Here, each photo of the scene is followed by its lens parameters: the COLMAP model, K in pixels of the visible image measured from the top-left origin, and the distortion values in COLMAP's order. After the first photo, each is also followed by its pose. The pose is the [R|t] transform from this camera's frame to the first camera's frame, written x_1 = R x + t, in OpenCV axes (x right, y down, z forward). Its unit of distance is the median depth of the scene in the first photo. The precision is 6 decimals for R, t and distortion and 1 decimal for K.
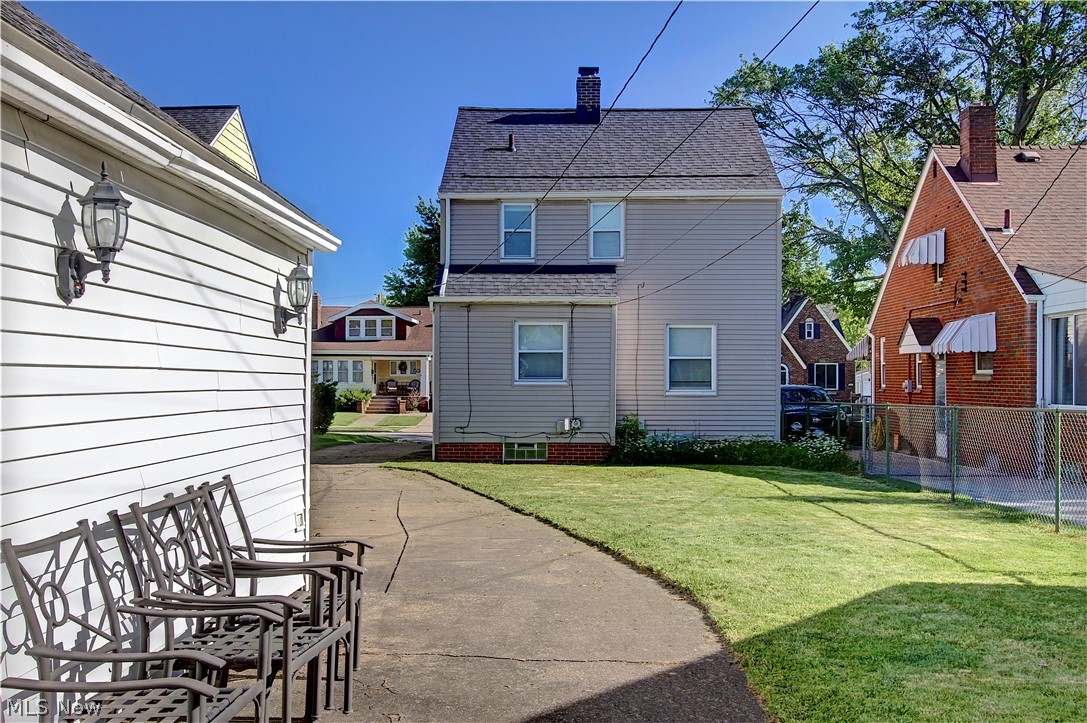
lens RADIAL K [[1127.7, 0, 543.5], [0, 1127.7, 361.5], [0, 0, 1]] dist [0.009050, 0.000426]
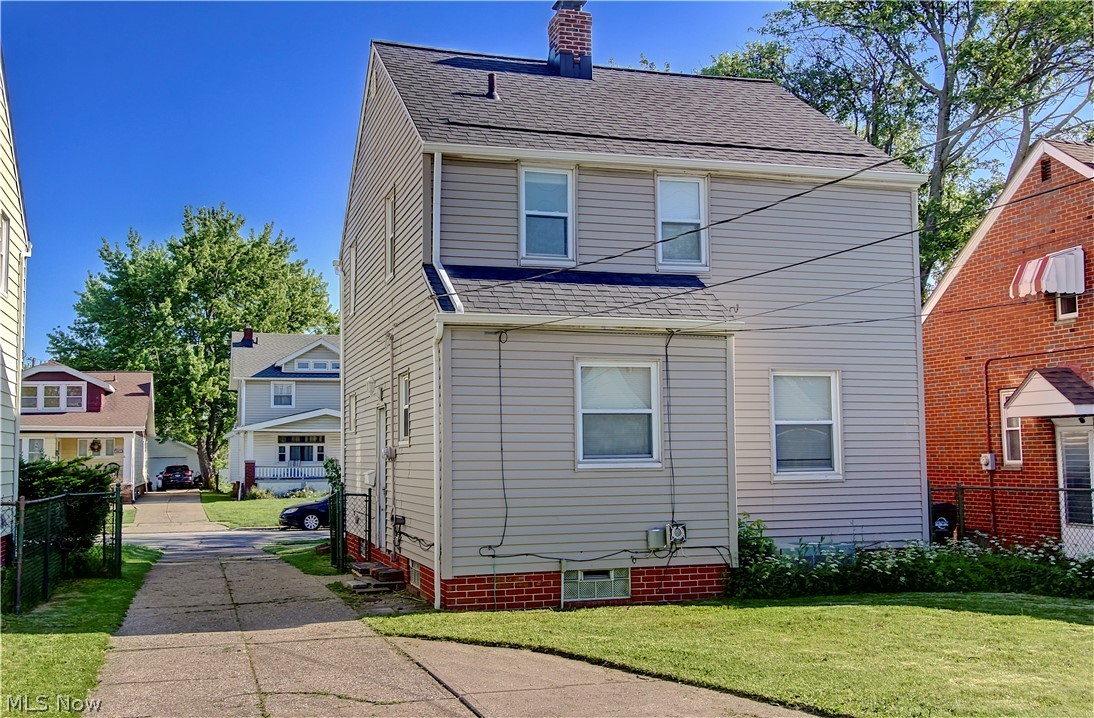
lens RADIAL K [[1125.3, 0, 547.0], [0, 1125.3, 359.0], [0, 0, 1]] dist [0.001524, 0.011132]
pose [[0.947893, 0.014460, 0.318260, -0.215527], [0.008343, 0.997500, -0.070170, 0.004510], [-0.318479, 0.069169, 0.945403, 0.434381]]
